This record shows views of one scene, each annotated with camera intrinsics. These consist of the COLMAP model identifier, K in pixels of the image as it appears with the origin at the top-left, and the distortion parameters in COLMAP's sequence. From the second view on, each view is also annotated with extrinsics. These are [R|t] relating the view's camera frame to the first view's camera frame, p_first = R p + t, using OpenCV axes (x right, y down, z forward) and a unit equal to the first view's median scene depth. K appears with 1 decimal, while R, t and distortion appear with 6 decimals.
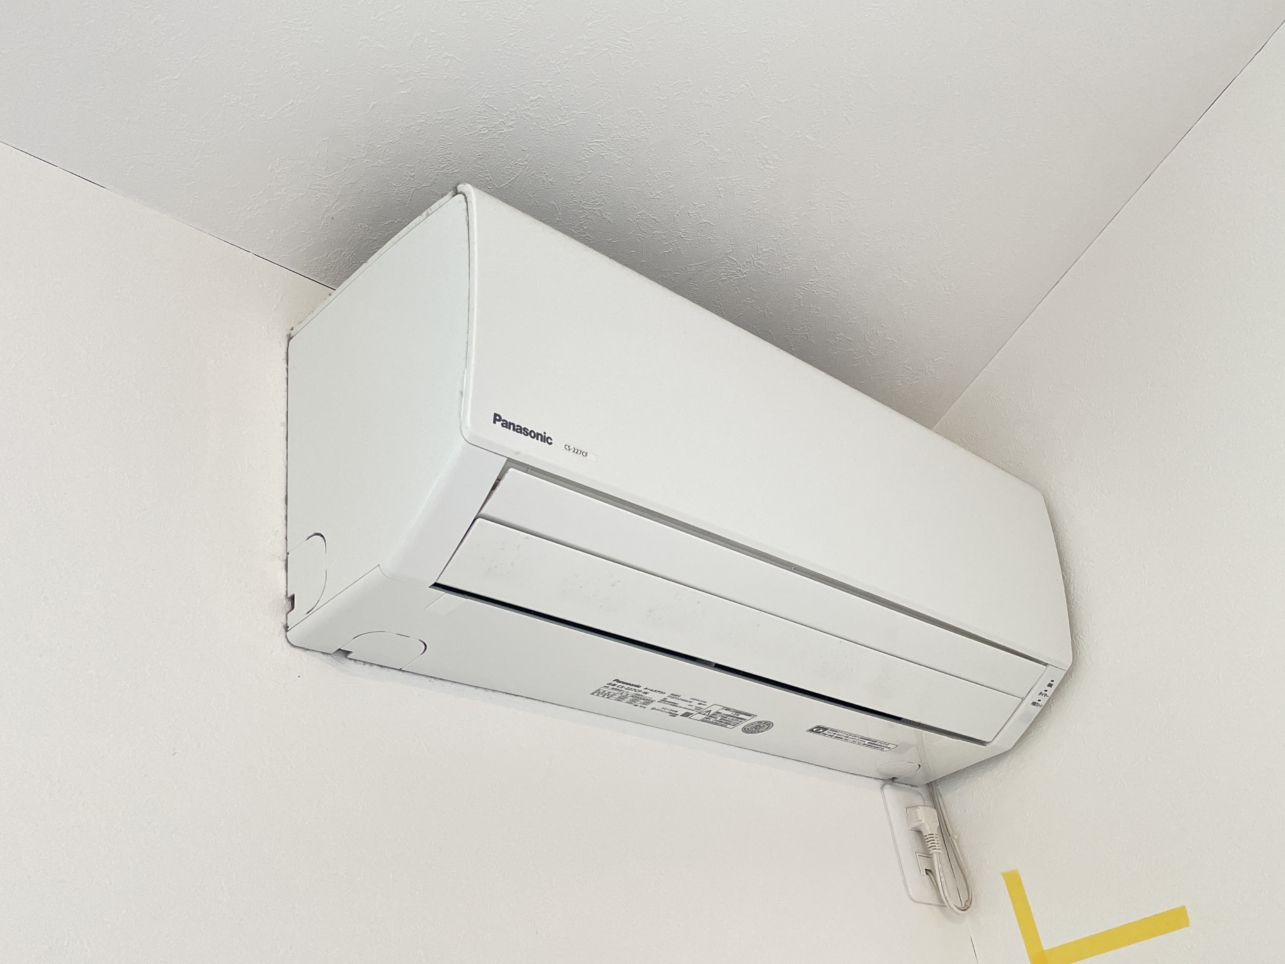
lens RADIAL K [[1388.1, 0, 642.5], [0, 1388.1, 482.0], [0, 0, 1]] dist [0.001163, 0.001315]
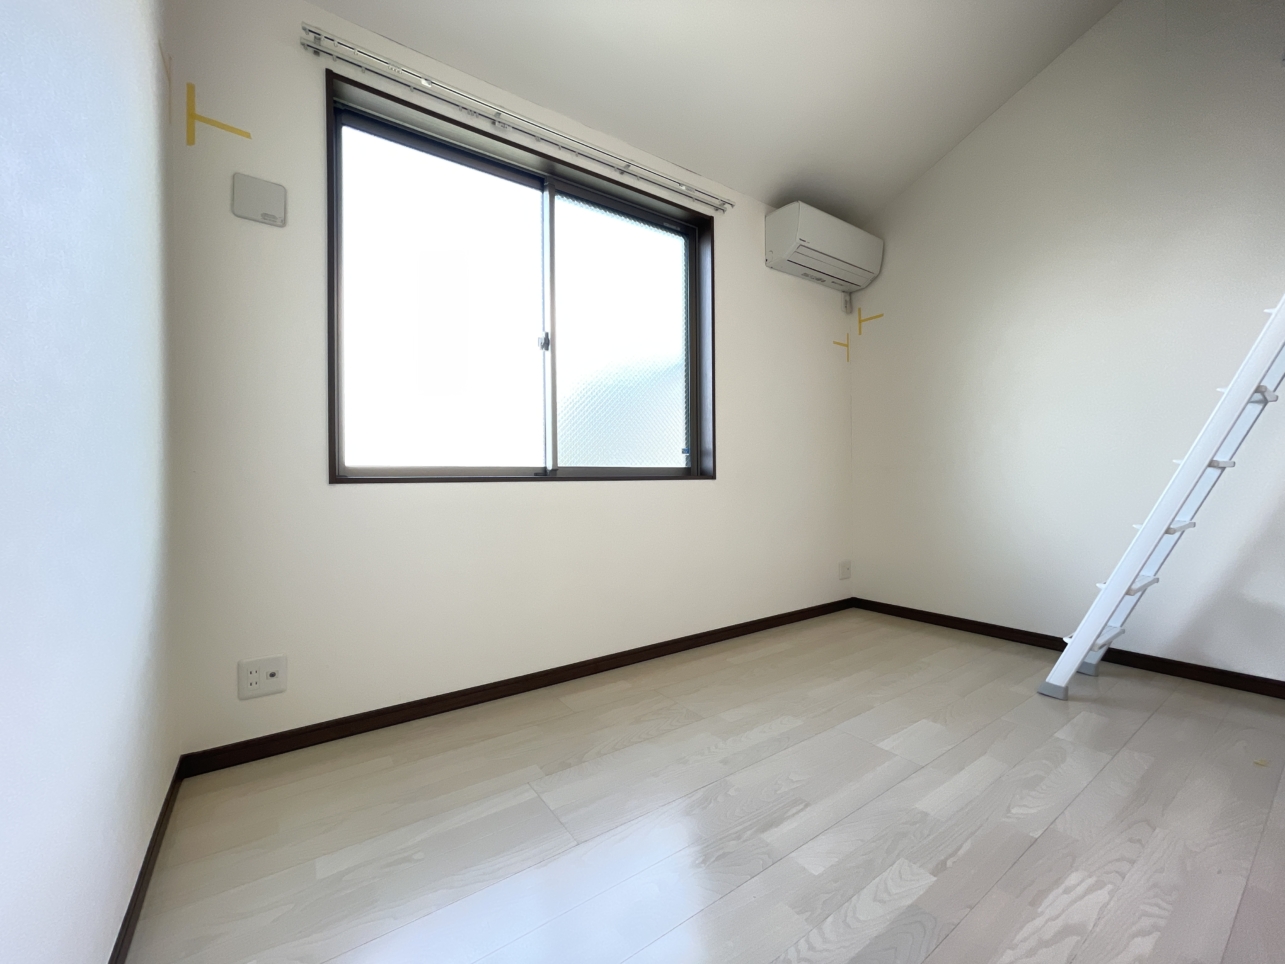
lens RADIAL K [[518.9, 0, 642.5], [0, 518.9, 482.0], [0, 0, 1]] dist [0.001359, 0.000072]
pose [[0.976116, 0.134795, -0.170375, -0.195704], [-0.024135, 0.846665, 0.531578, -0.288792], [0.215905, -0.514770, 0.829697, -1.630019]]
